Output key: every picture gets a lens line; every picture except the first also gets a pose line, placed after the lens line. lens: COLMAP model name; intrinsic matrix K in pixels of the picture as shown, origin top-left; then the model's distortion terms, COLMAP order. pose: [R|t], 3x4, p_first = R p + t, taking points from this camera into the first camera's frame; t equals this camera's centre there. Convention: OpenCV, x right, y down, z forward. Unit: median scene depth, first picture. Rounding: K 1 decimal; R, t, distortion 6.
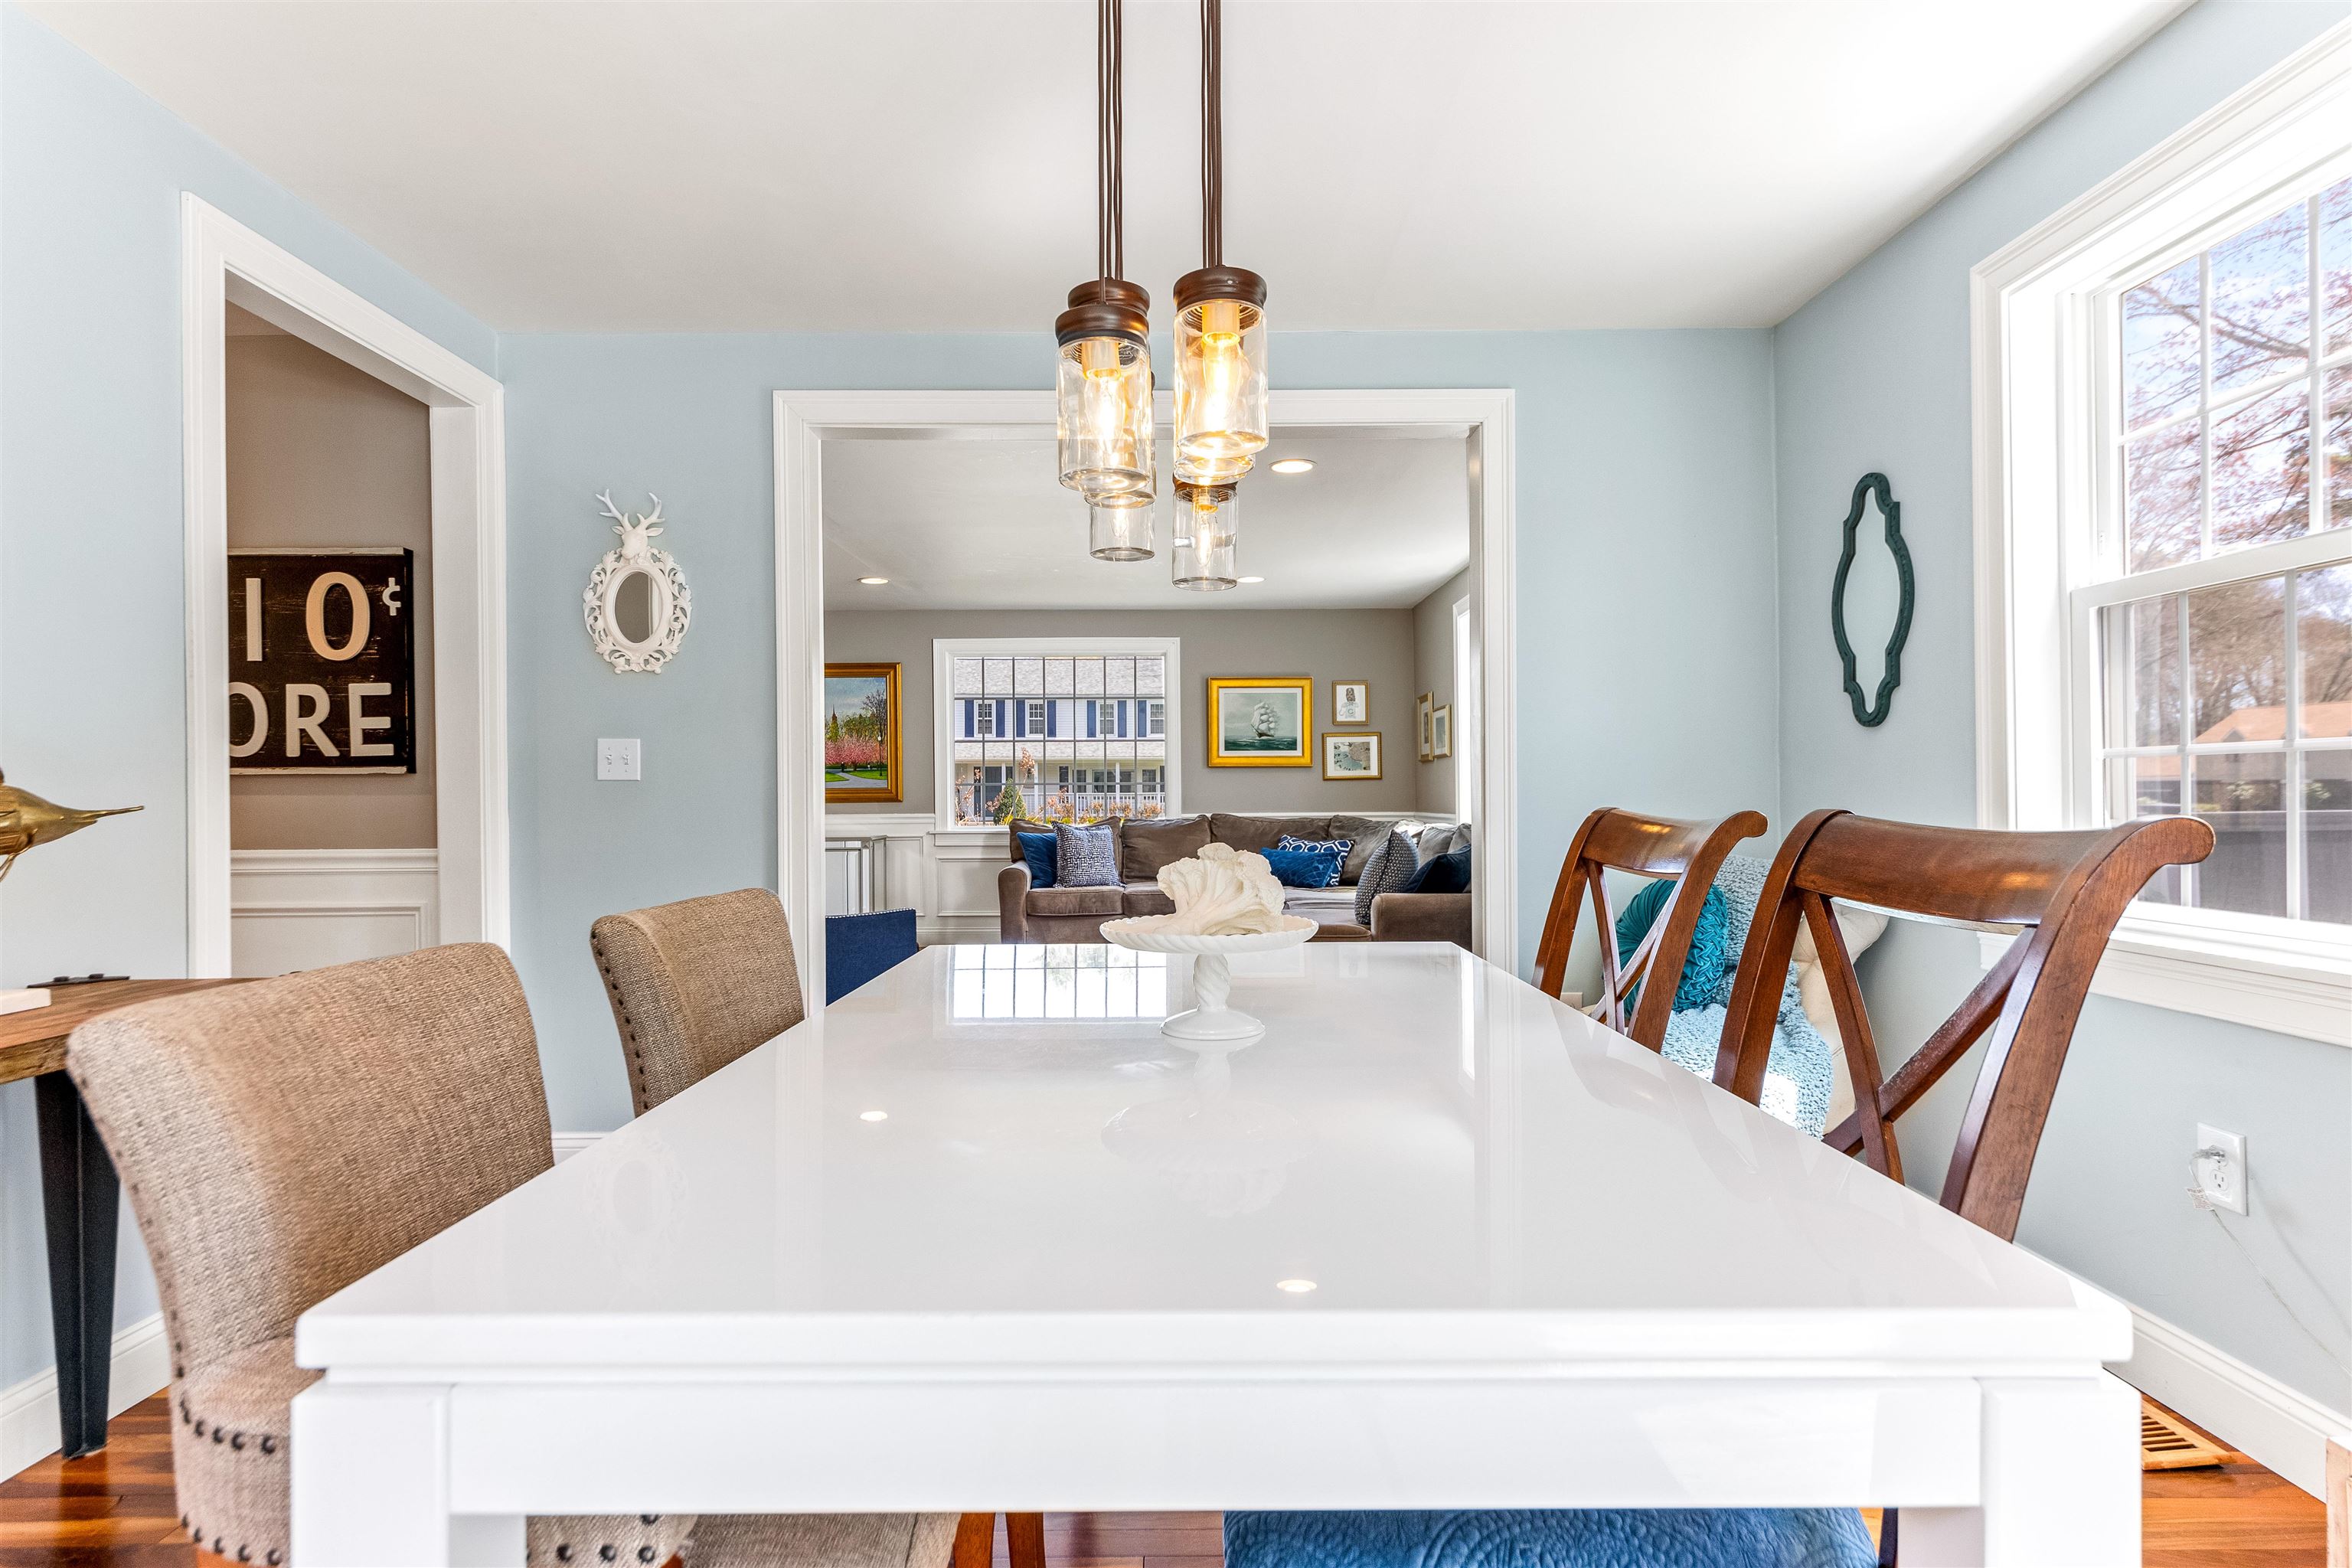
lens RADIAL K [[1162.4, 0, 1178.6], [0, 1162.4, 782.0], [0, 0, 1]] dist [-0.000249, -0.000041]
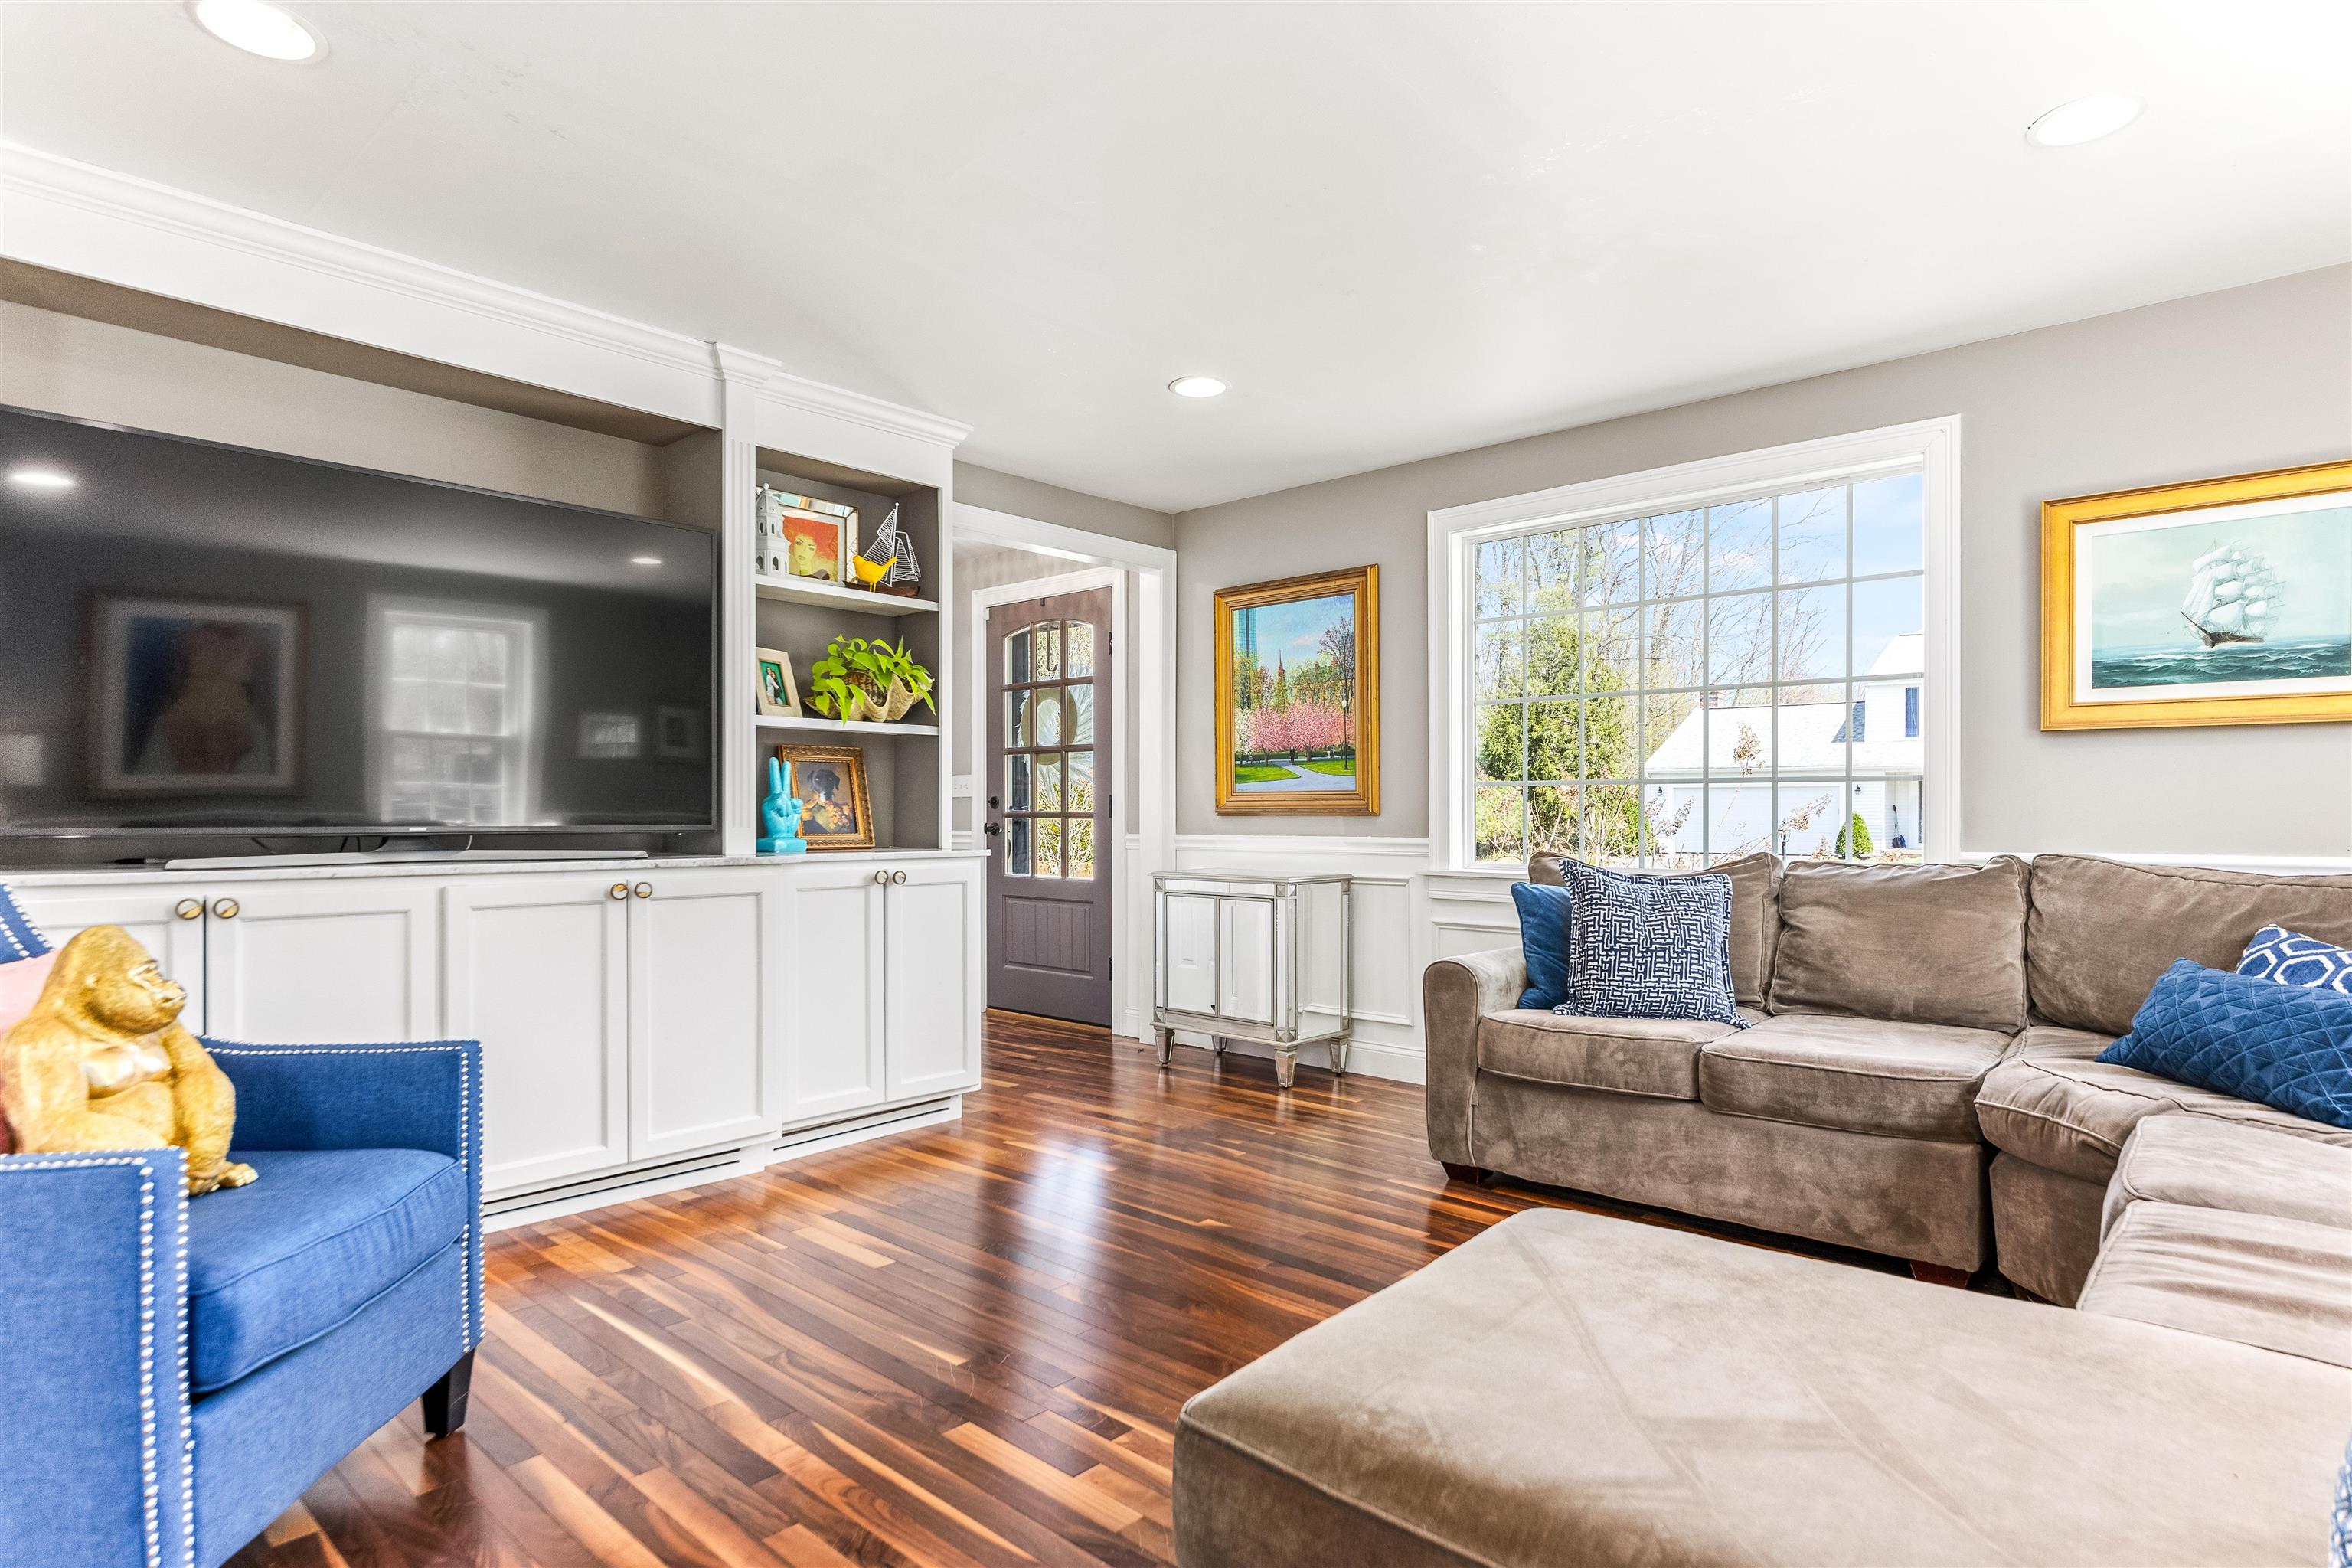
lens RADIAL K [[1258.0, 0, 1187.4], [0, 1258.0, 809.6], [0, 0, 1]] dist [-0.002985, -0.000708]
pose [[0.749070, 0.005521, -0.662467, 0.089942], [-0.005203, 0.999983, 0.002450, 0.013114], [0.662470, 0.001612, 0.749087, 0.497332]]
